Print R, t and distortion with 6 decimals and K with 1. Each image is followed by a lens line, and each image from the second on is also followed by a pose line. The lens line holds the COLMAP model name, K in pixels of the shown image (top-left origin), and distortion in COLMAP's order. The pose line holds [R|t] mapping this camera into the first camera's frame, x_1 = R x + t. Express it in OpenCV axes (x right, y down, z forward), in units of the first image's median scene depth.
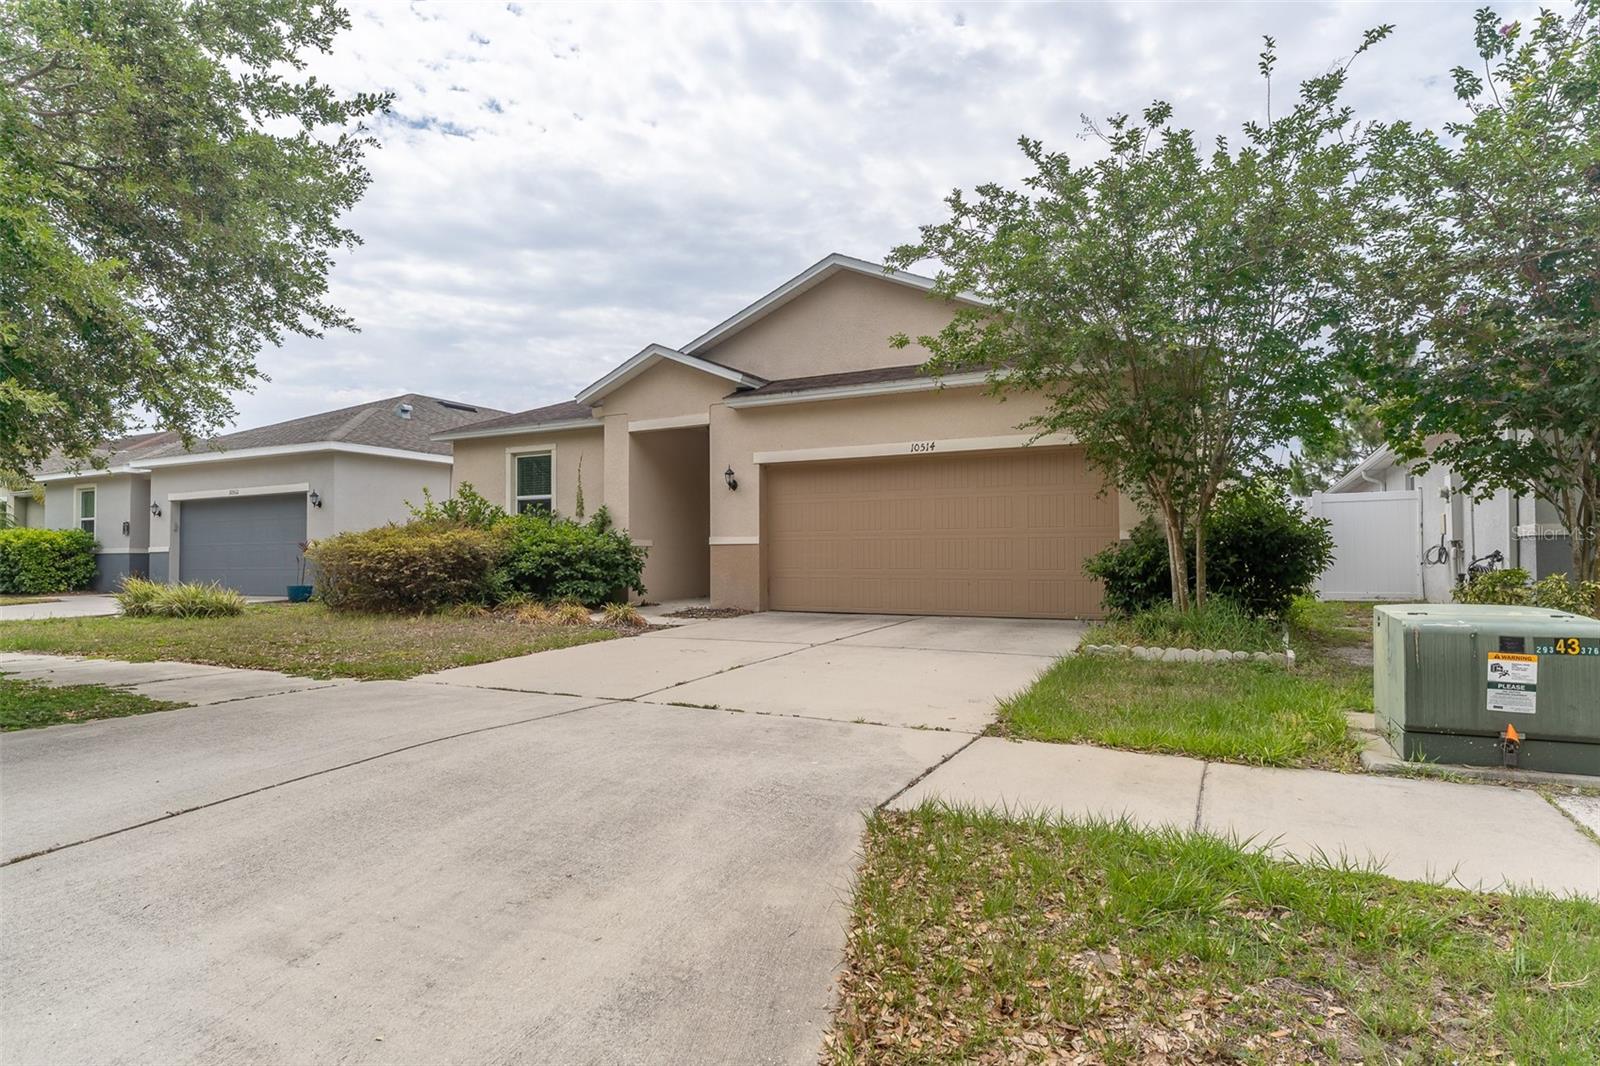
lens RADIAL K [[862.6, 0, 800.0], [0, 862.6, 533.0], [0, 0, 1]] dist [-0.000145, -0.000324]
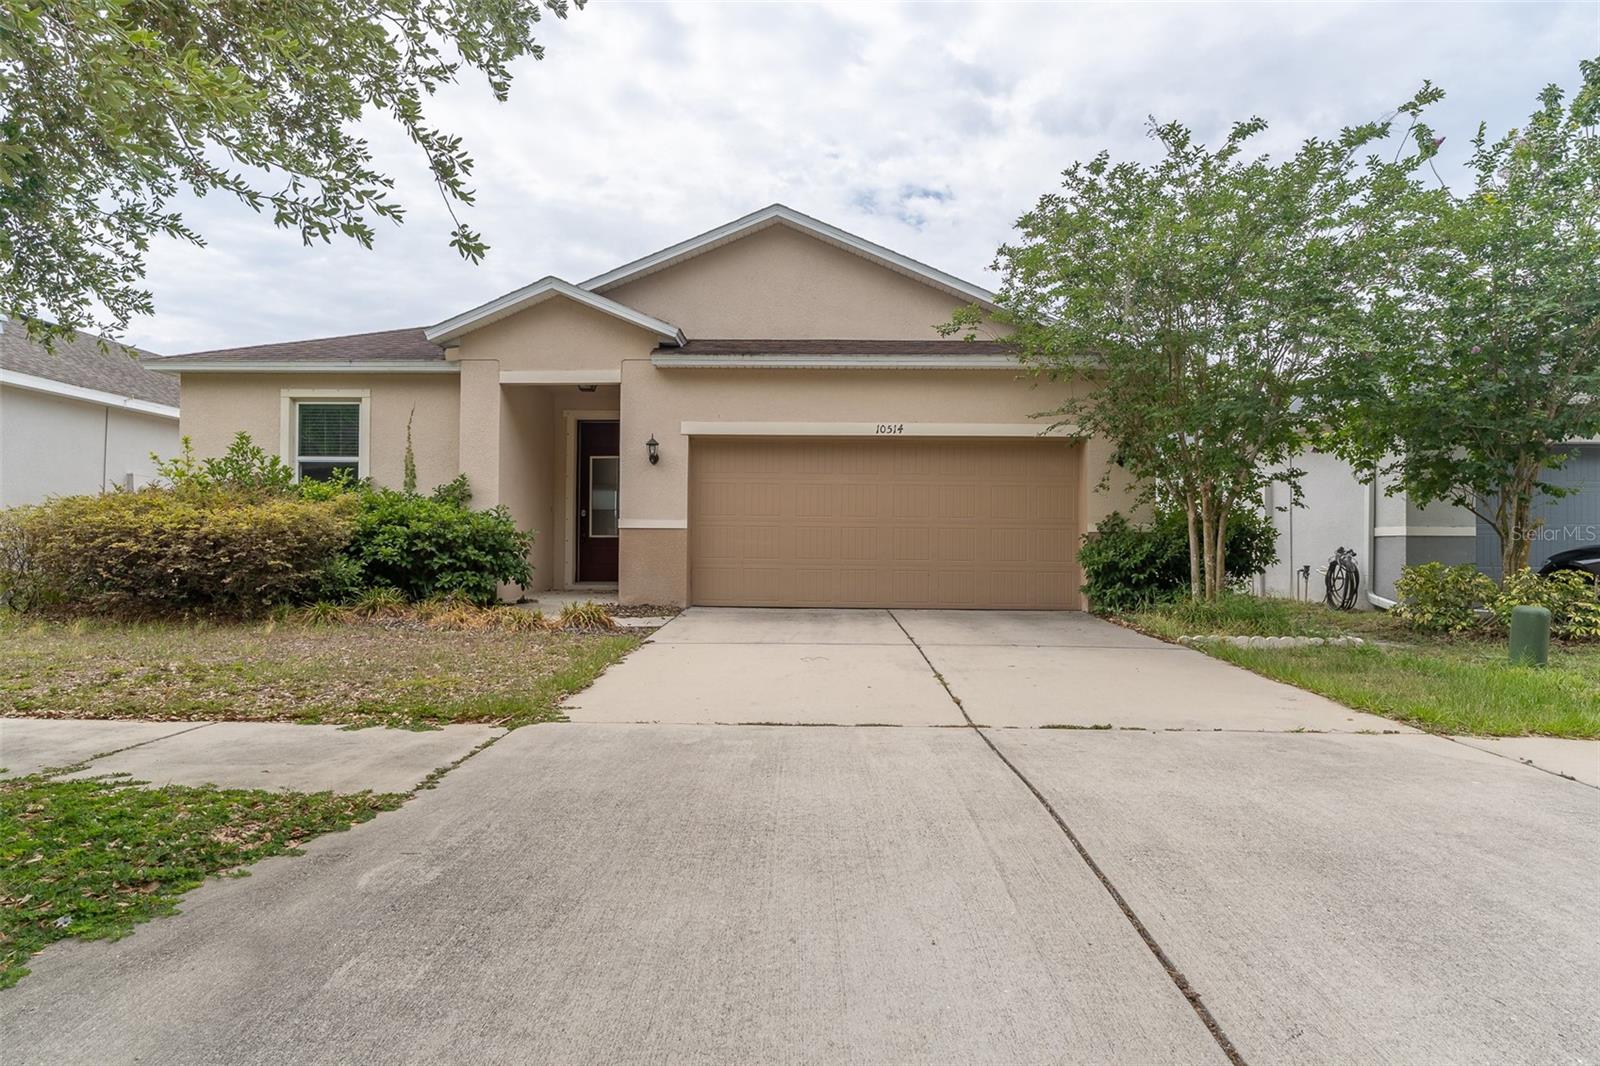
lens RADIAL K [[885.8, 0, 800.0], [0, 885.8, 533.0], [0, 0, 1]] dist [-0.003707, -0.001337]
pose [[0.899068, 0.018950, 0.437399, -0.328110], [-0.025128, 0.999649, 0.008340, 0.006734], [-0.437087, -0.018489, 0.899229, 0.160862]]
